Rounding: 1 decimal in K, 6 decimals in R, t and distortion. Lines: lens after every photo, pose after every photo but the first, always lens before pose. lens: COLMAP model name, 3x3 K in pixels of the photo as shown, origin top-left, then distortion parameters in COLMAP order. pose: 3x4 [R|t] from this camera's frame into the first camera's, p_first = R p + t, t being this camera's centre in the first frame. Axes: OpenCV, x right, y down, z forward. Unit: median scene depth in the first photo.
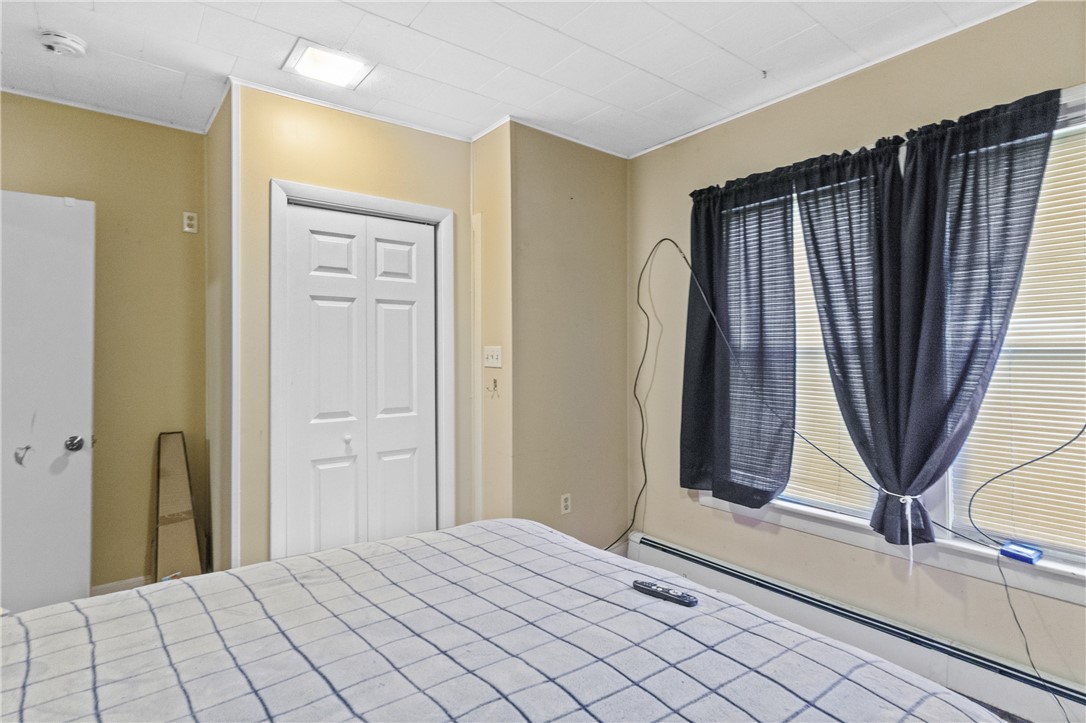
lens RADIAL K [[536.9, 0, 546.1], [0, 536.9, 351.6], [0, 0, 1]] dist [0.003148, 0.000786]
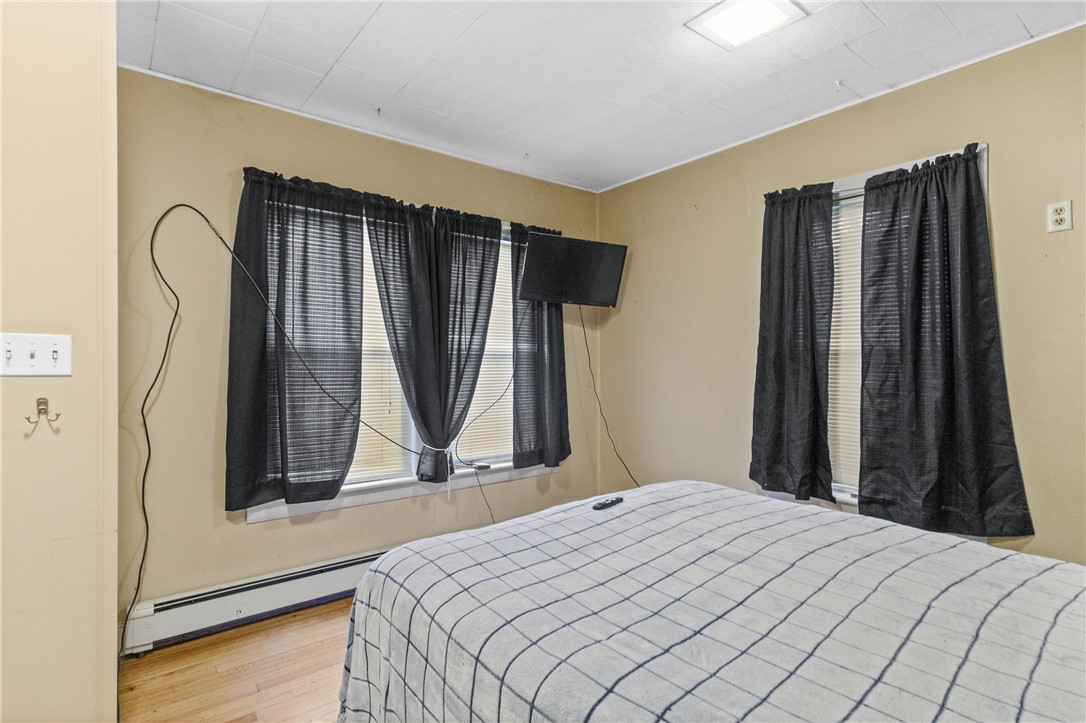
lens RADIAL K [[528.9, 0, 535.7], [0, 528.9, 366.2], [0, 0, 1]] dist [-0.000043, 0.000524]
pose [[0.003112, -0.009786, 0.999947, -0.683267], [-0.006570, 0.999930, 0.009806, 0.015414], [-0.999974, -0.006600, 0.003048, 0.616489]]
